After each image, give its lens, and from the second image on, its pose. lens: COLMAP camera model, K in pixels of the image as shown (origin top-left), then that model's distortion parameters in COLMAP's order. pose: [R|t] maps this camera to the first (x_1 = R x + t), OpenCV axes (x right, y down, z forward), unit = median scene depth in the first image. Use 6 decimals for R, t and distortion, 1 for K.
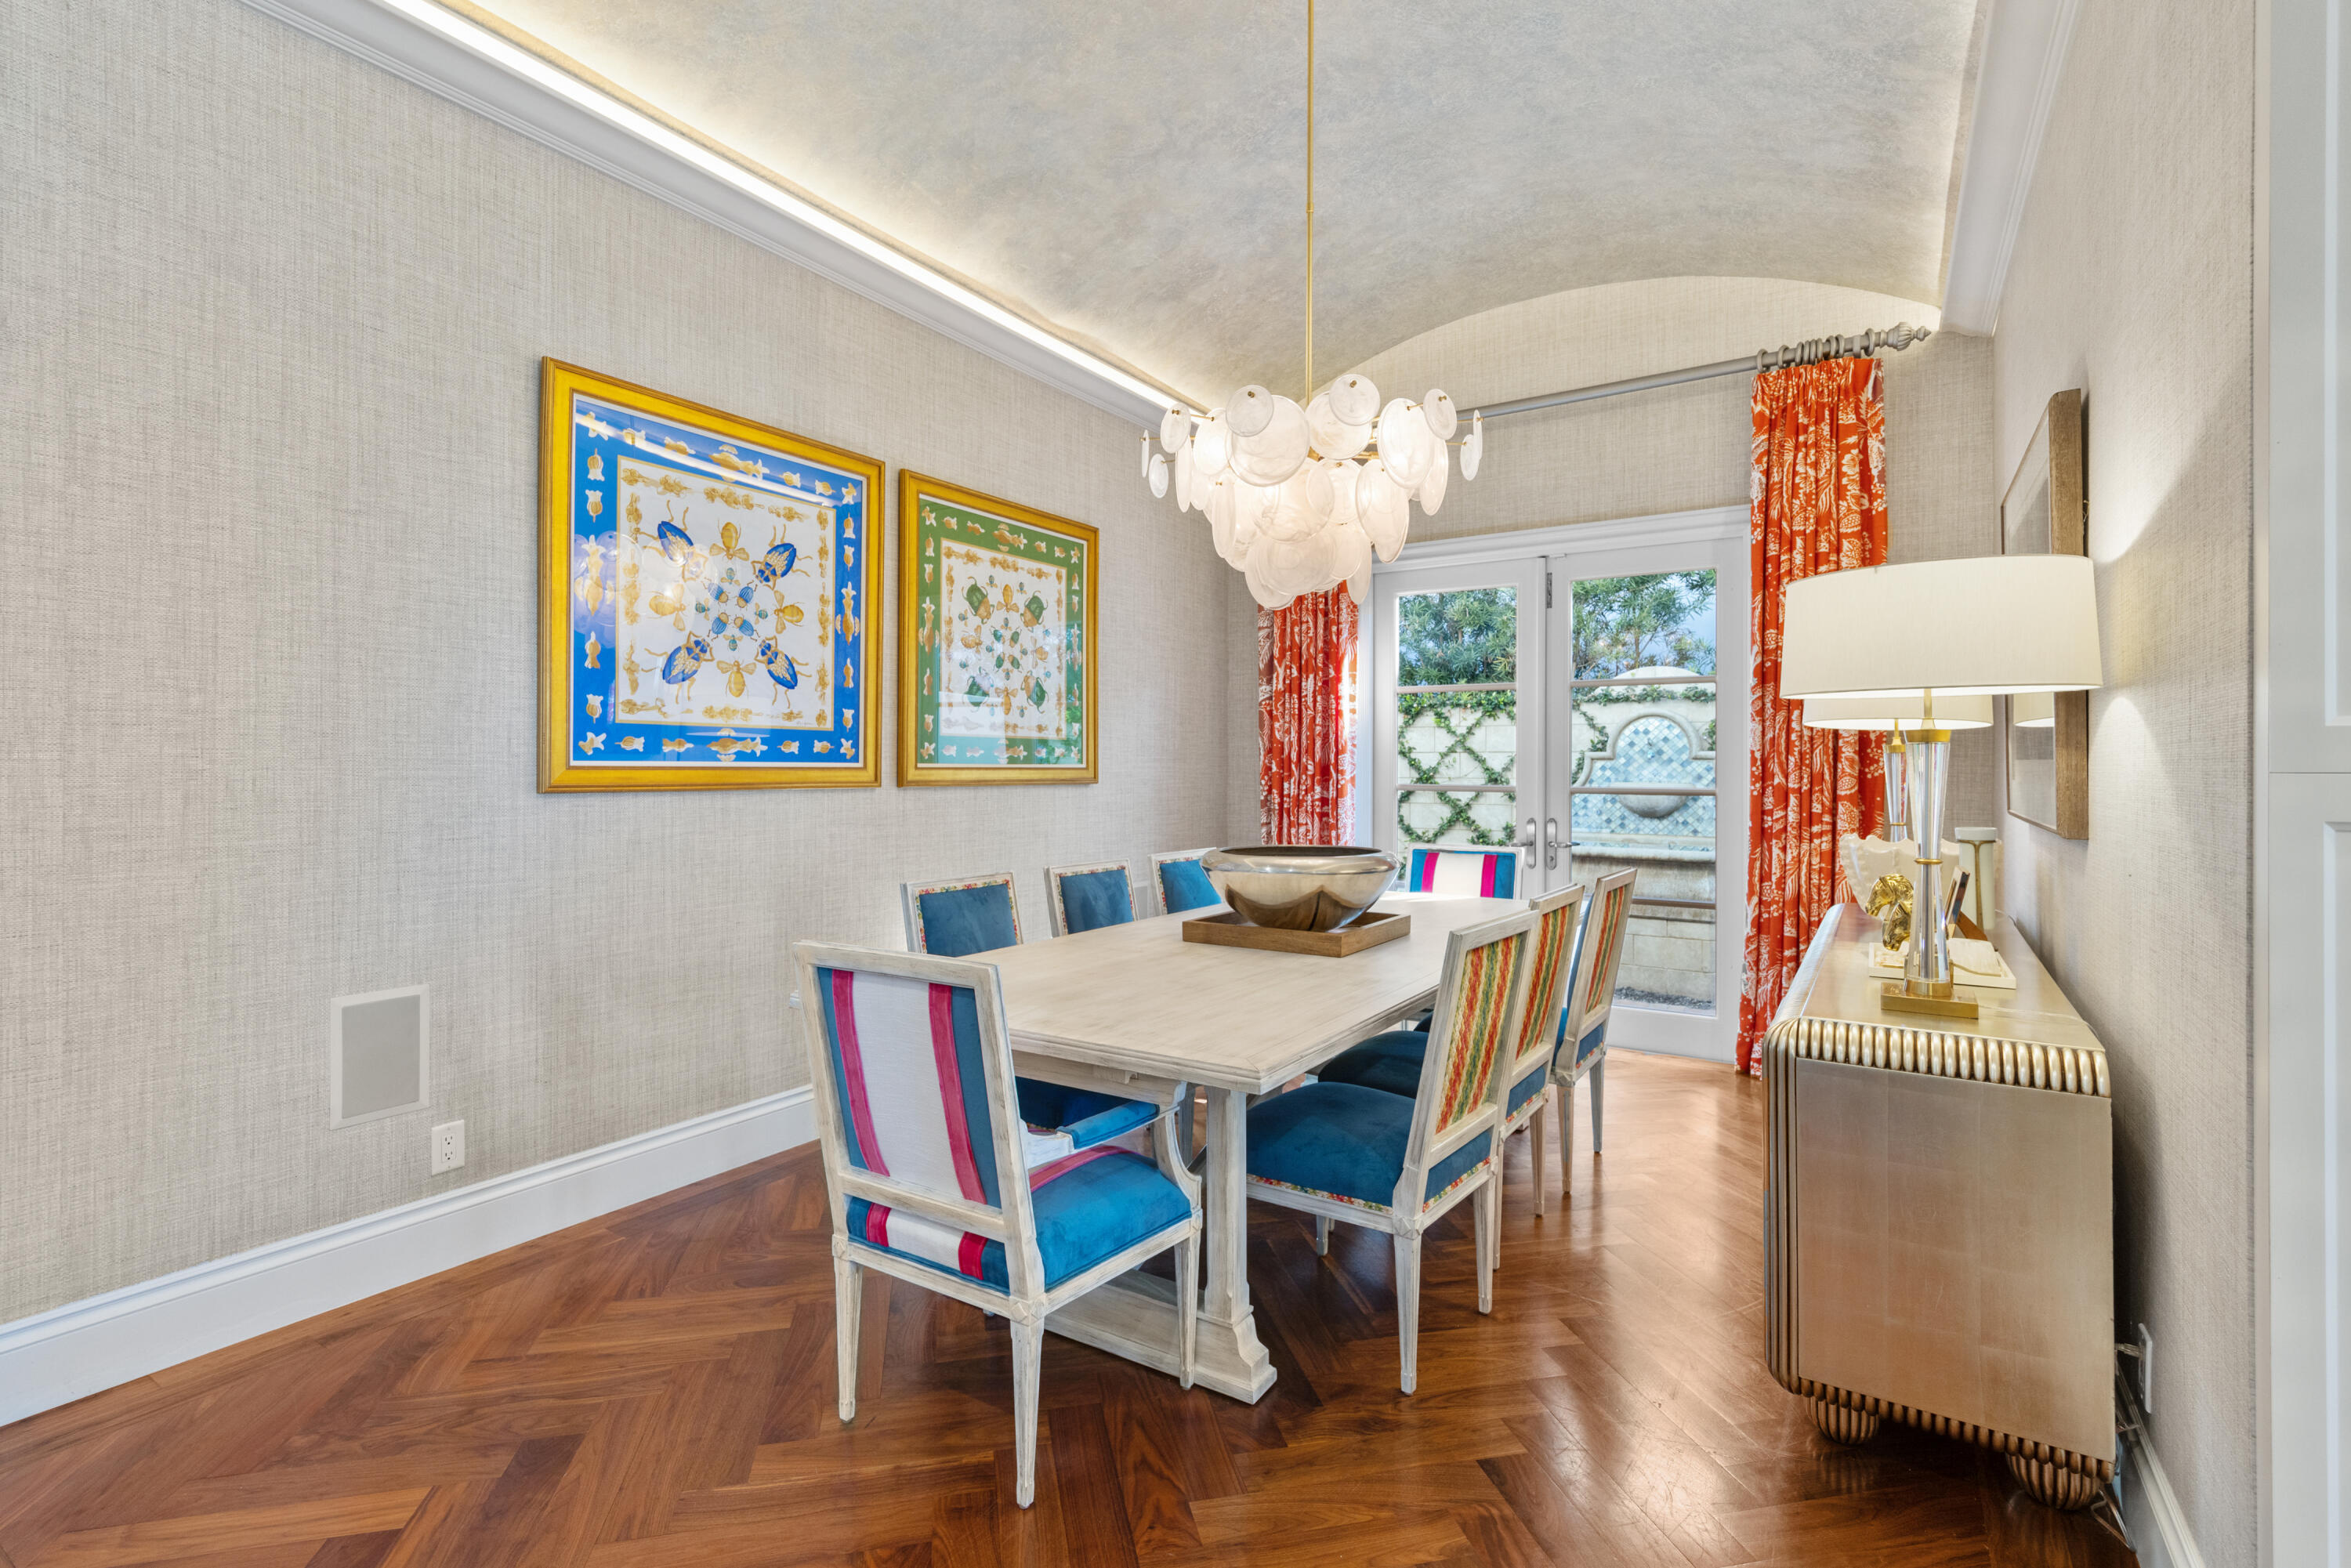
lens RADIAL K [[1081.4, 0, 1178.9], [0, 1081.4, 764.6], [0, 0, 1]] dist [0.008469, -0.001306]
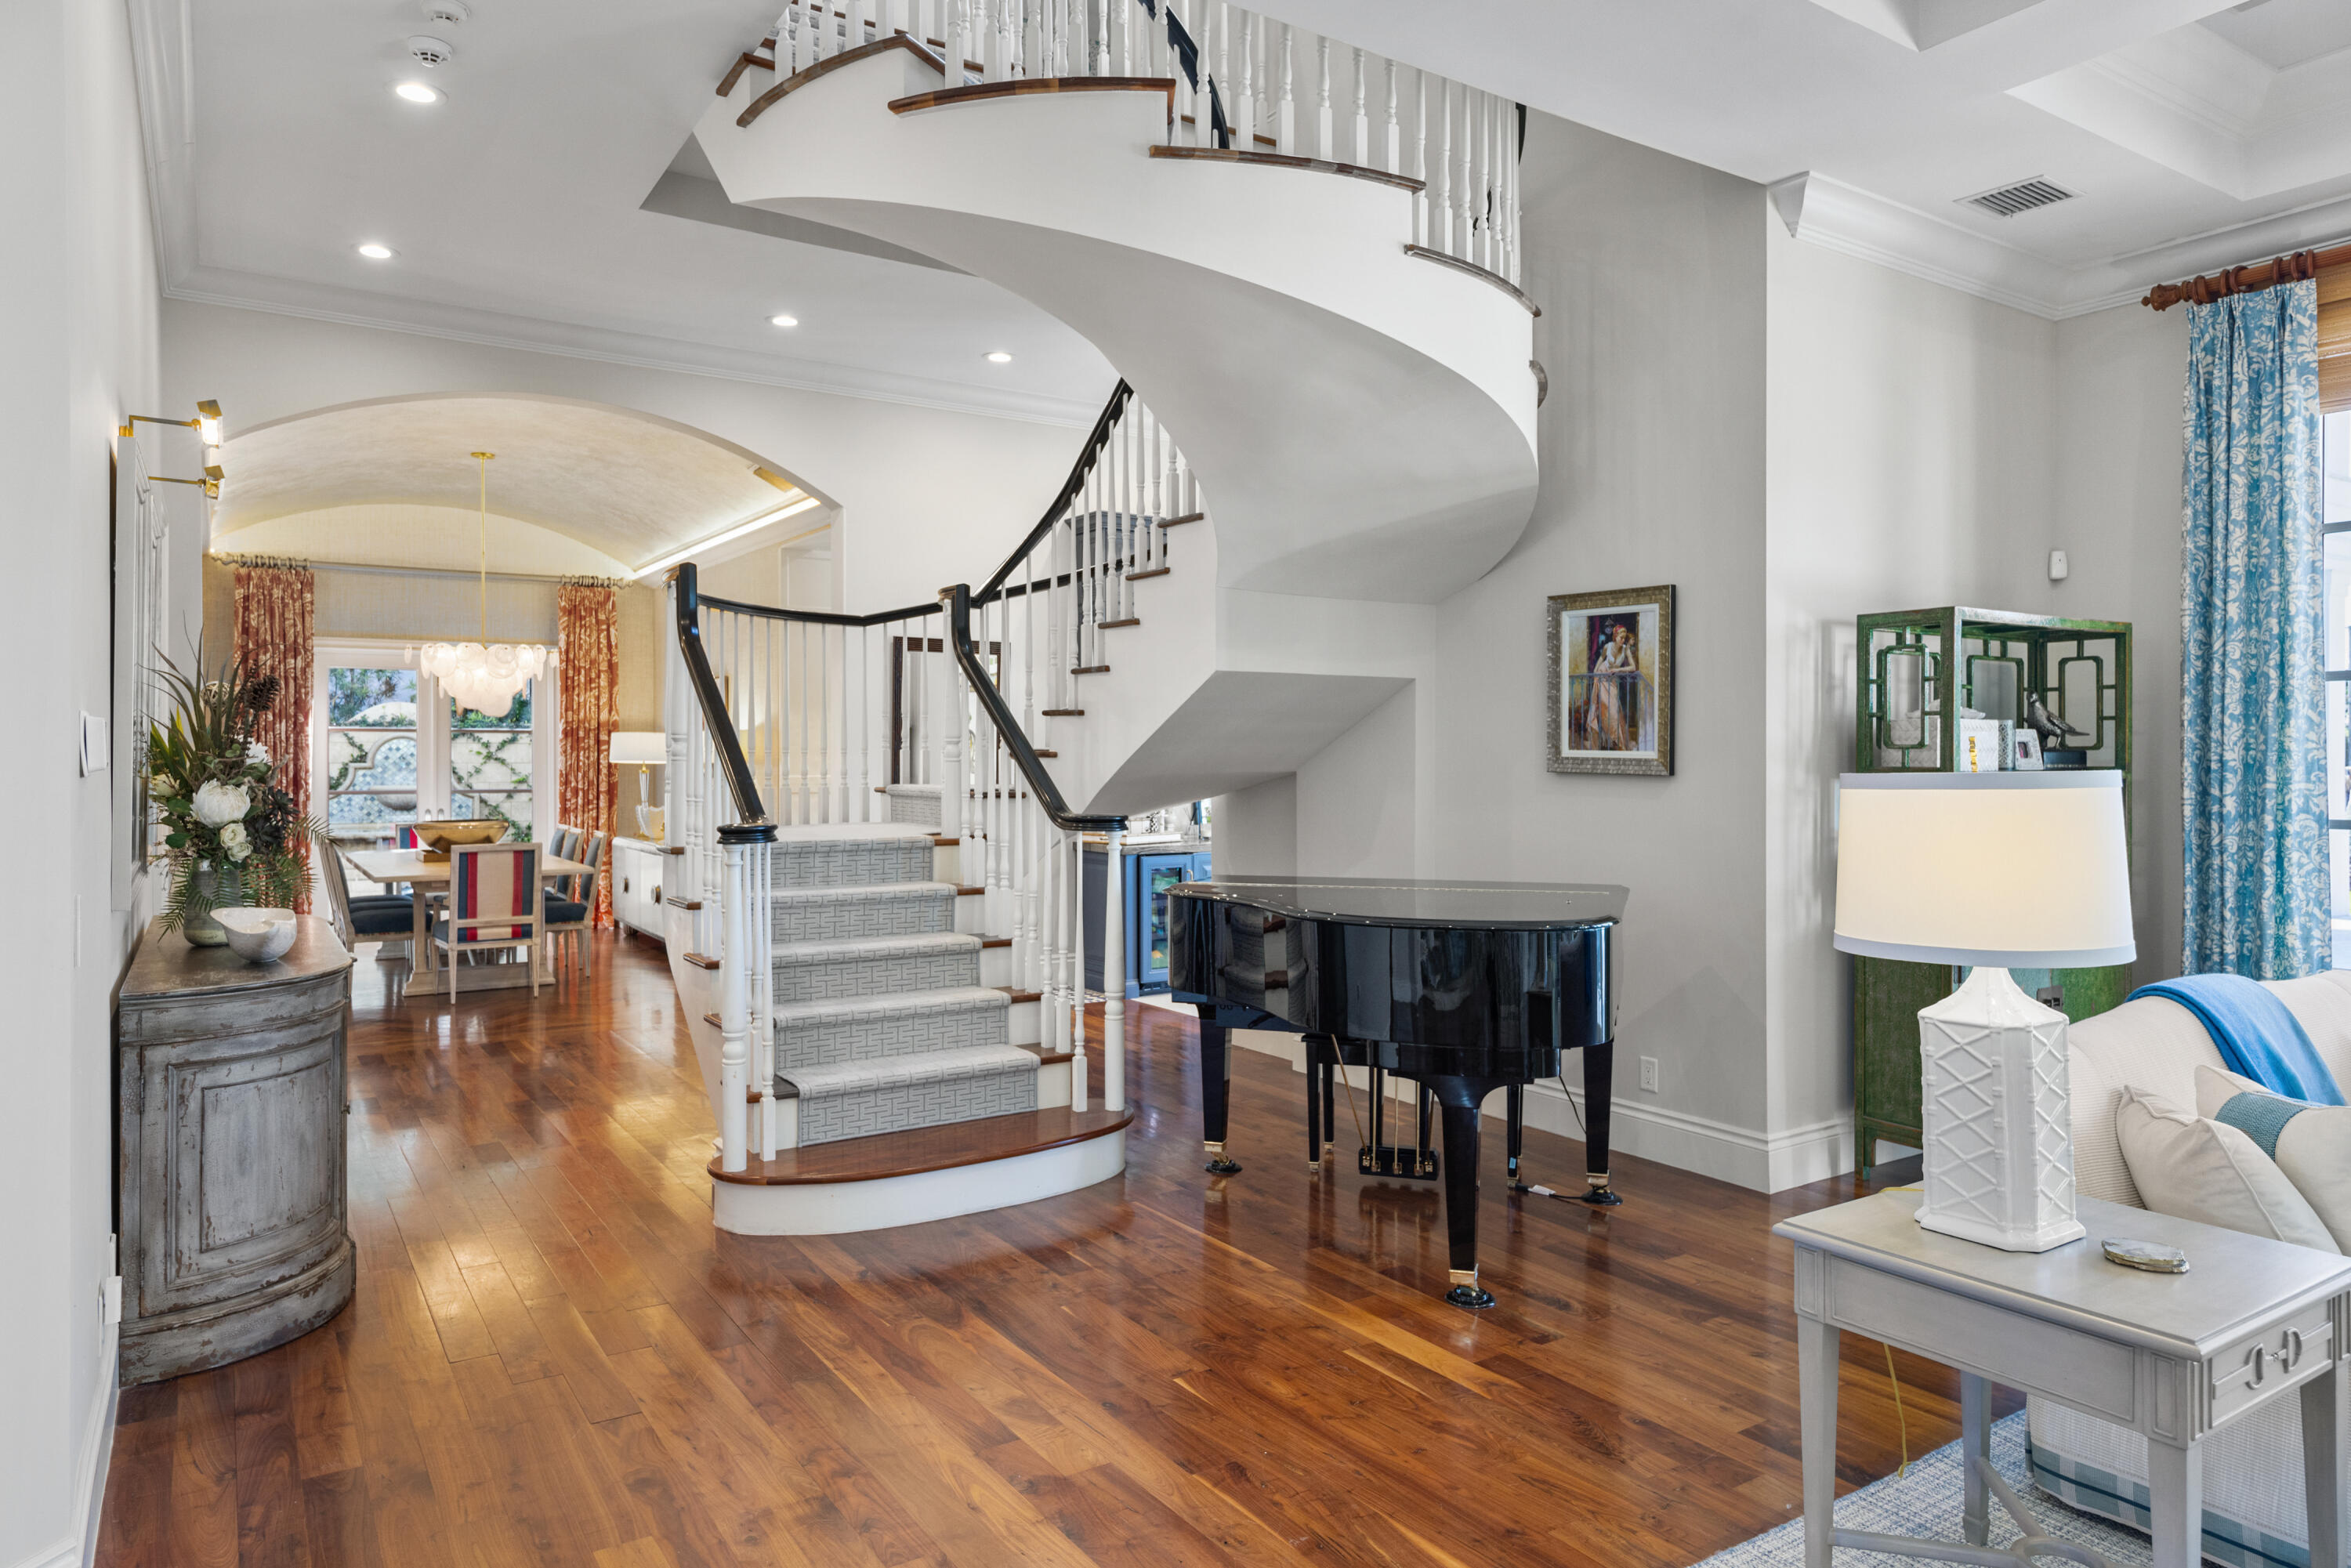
lens RADIAL K [[1478.4, 0, 1186.9], [0, 1478.4, 766.3], [0, 0, 1]] dist [0.010832, -0.001536]
pose [[0.405285, -0.009187, 0.914144, -1.918394], [-0.002078, 0.999938, 0.010971, -0.066249], [-0.914188, -0.006346, 0.405241, -1.503025]]
